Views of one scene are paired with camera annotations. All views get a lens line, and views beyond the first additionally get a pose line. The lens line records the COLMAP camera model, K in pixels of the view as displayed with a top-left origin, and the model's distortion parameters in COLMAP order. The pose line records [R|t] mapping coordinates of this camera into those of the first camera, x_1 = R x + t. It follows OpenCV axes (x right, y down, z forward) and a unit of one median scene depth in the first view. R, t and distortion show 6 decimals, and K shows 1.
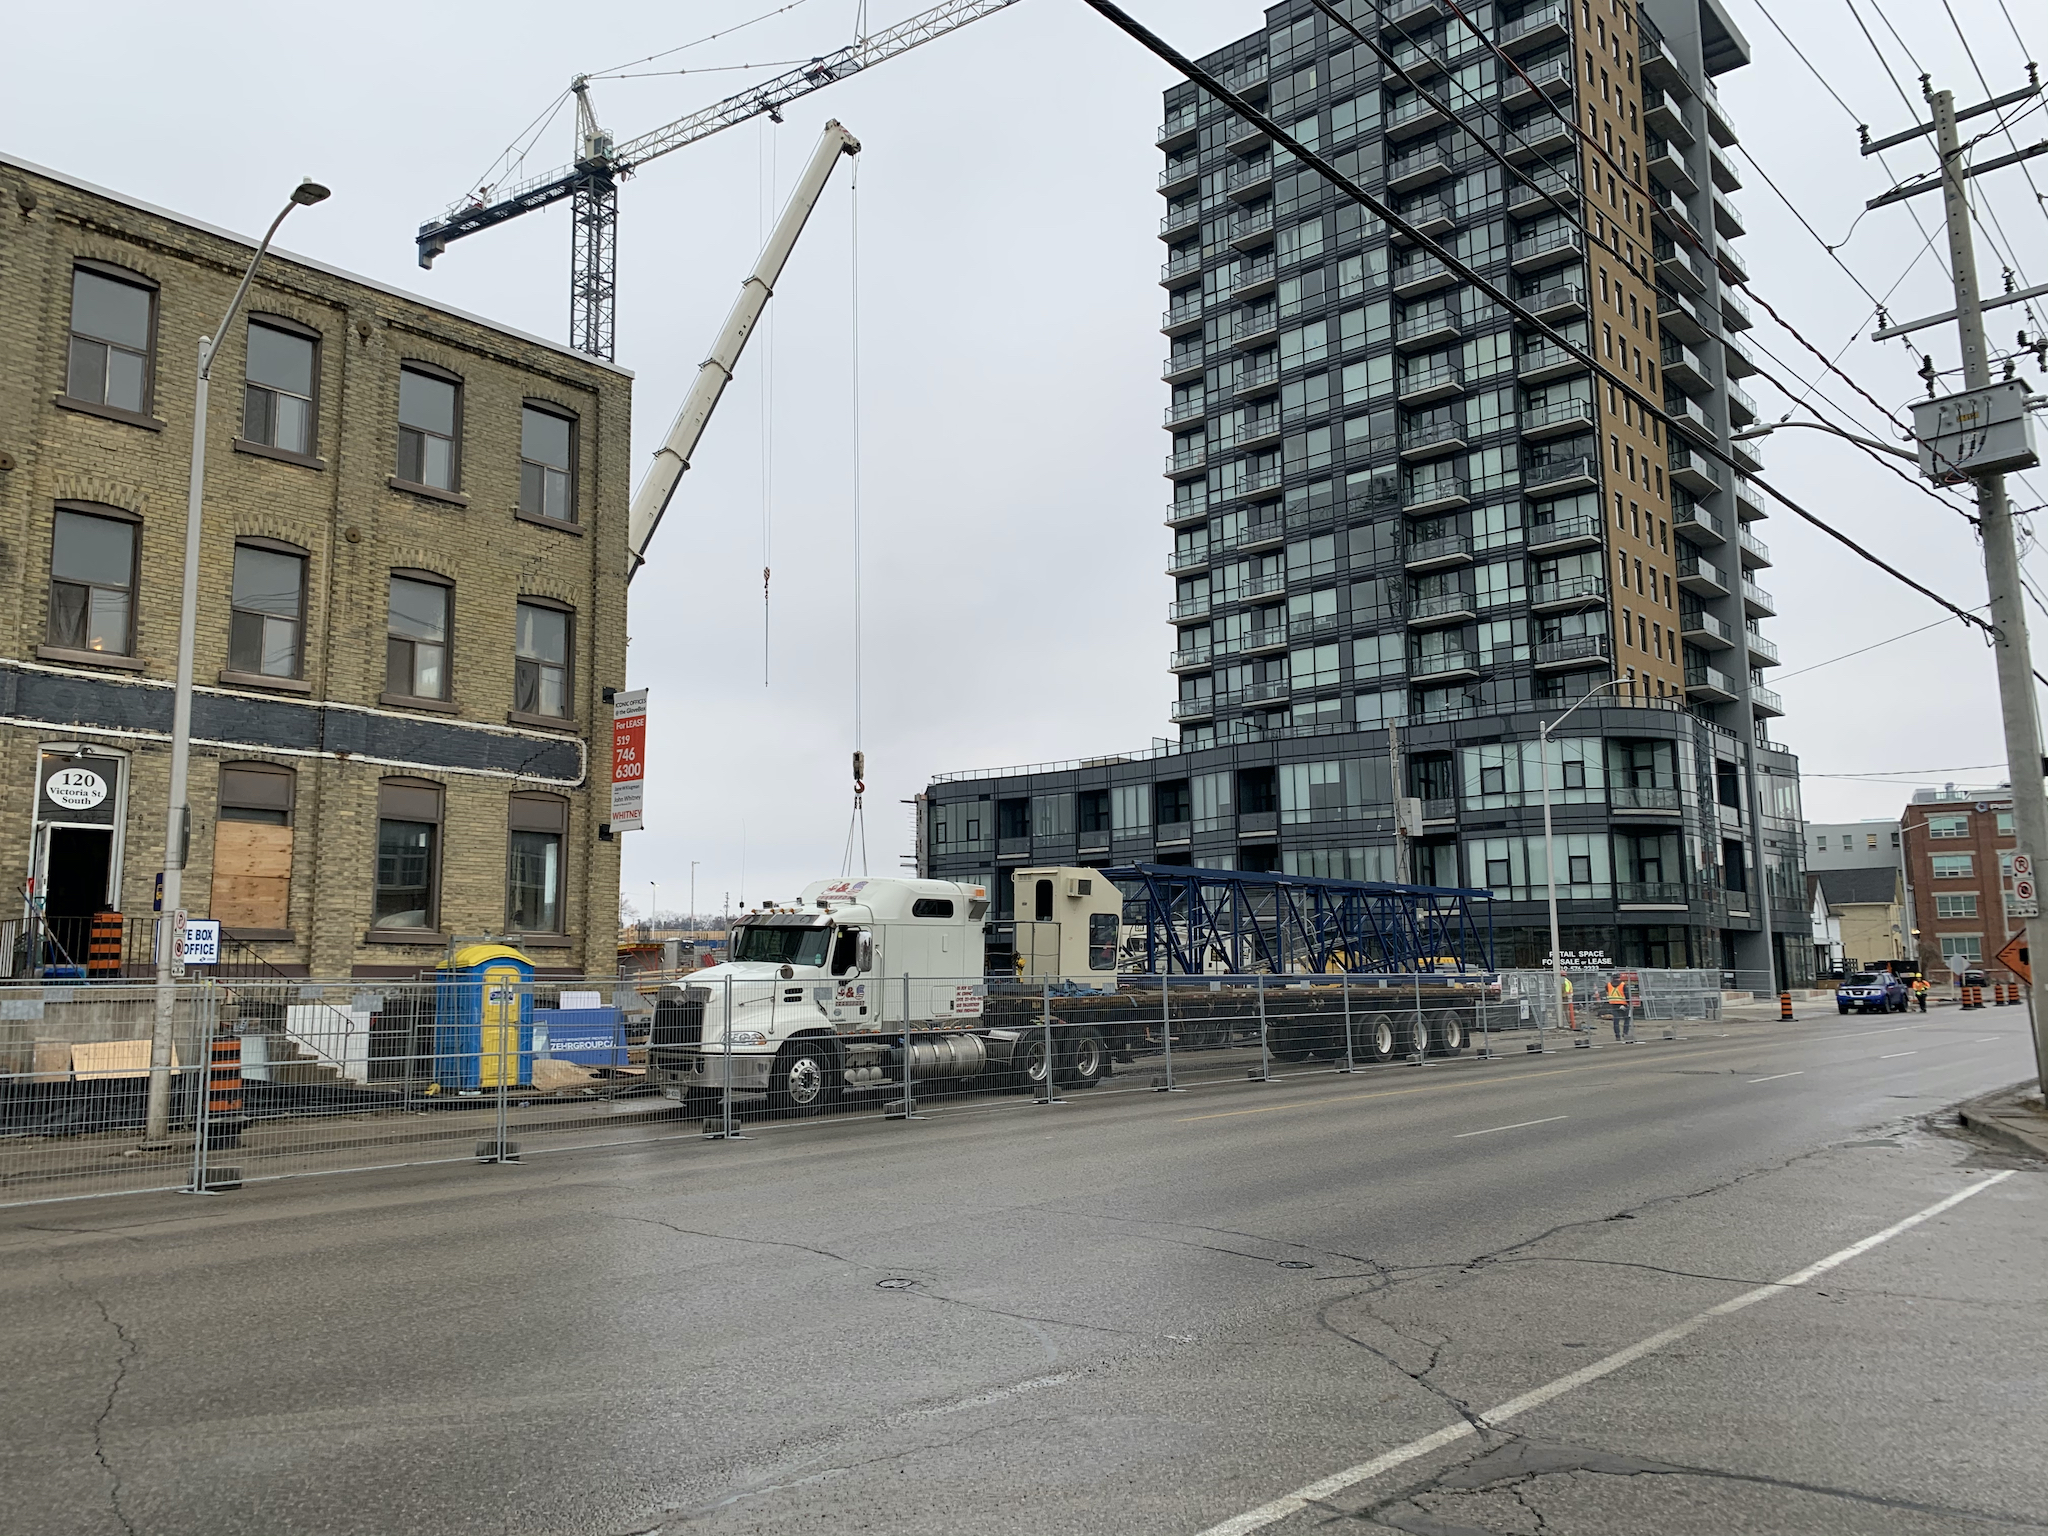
lens RADIAL K [[1574.2, 0, 1014.2], [0, 1574.2, 764.2], [0, 0, 1]] dist [0.022610, -0.022703]
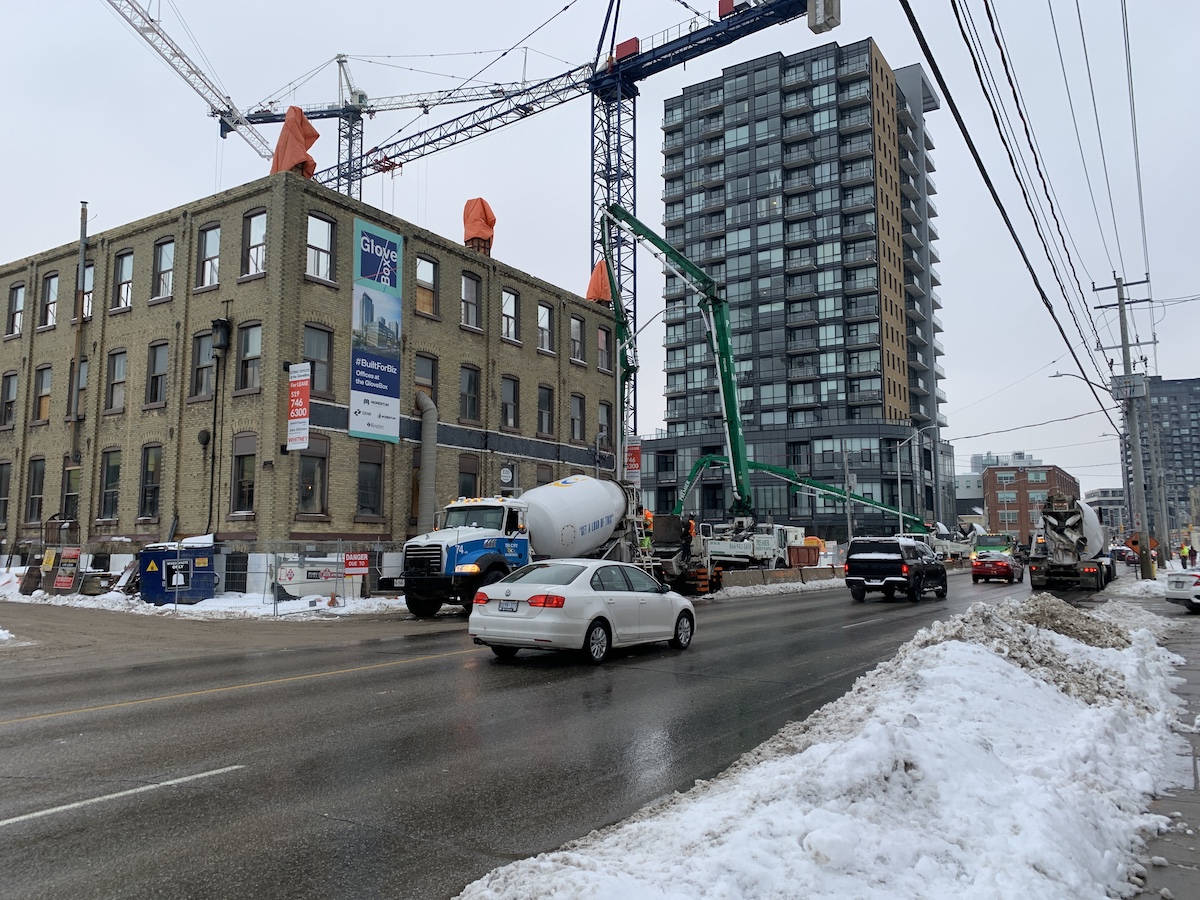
lens RADIAL K [[922.4, 0, 599.6], [0, 922.4, 447.1], [0, 0, 1]] dist [0.022610, -0.022703]
pose [[0.988525, 0.027322, 0.148569, -0.174439], [-0.031150, 0.999238, 0.023504, -0.020687], [-0.147814, -0.027862, 0.988623, -0.172216]]
